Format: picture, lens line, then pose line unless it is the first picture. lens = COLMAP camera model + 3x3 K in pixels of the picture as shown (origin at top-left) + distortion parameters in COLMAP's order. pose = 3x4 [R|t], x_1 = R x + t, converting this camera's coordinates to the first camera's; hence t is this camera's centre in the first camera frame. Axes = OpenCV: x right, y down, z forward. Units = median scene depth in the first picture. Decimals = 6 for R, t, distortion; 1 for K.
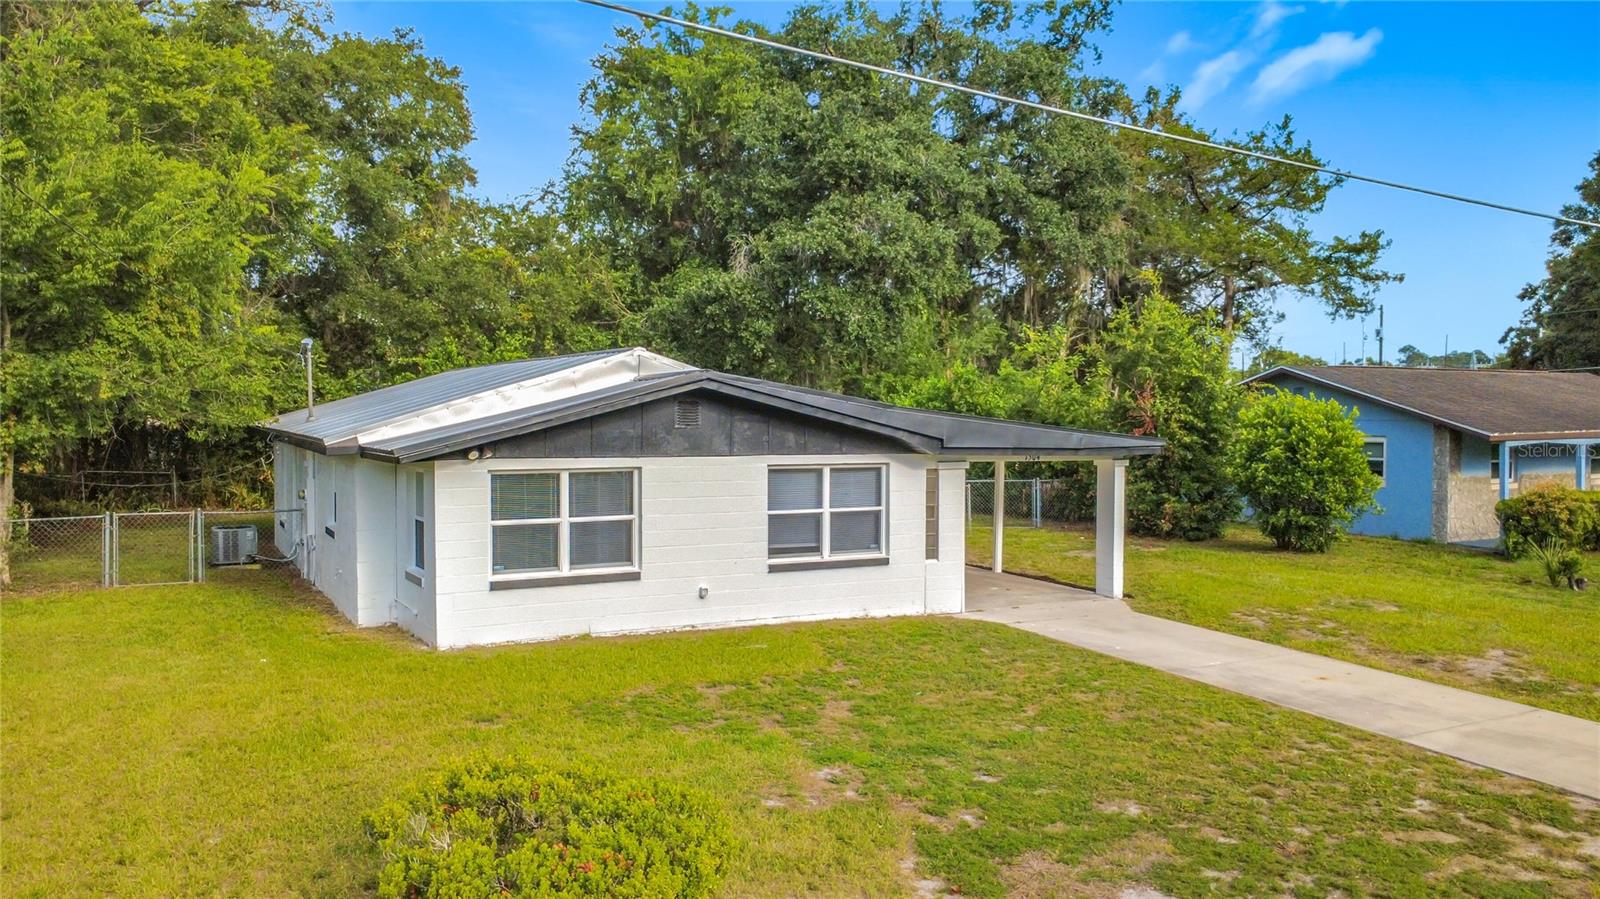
lens RADIAL K [[1219.3, 0, 800.0], [0, 1219.3, 458.0], [0, 0, 1]] dist [-0.003395, -0.003280]
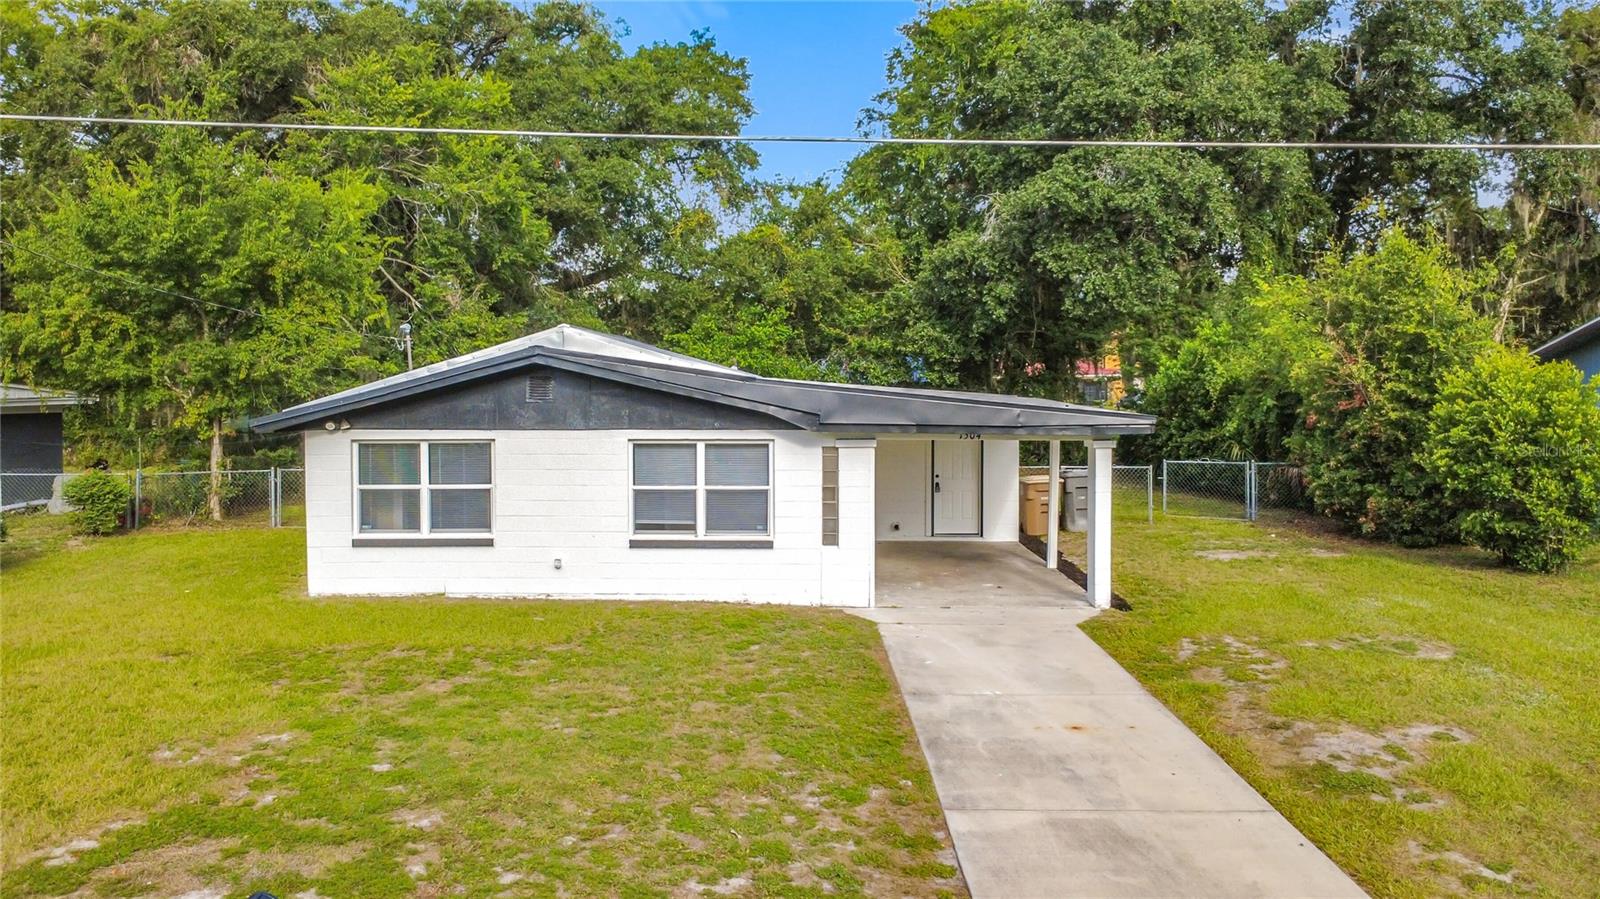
lens RADIAL K [[1215.8, 0, 729.9], [0, 1215.8, 427.3], [0, 0, 1]] dist [0.003221, -0.001924]
pose [[0.856910, 0.011909, -0.515328, 0.547261], [-0.011772, 0.999924, 0.003533, -0.008277], [0.515331, 0.003039, 0.856986, 0.194619]]
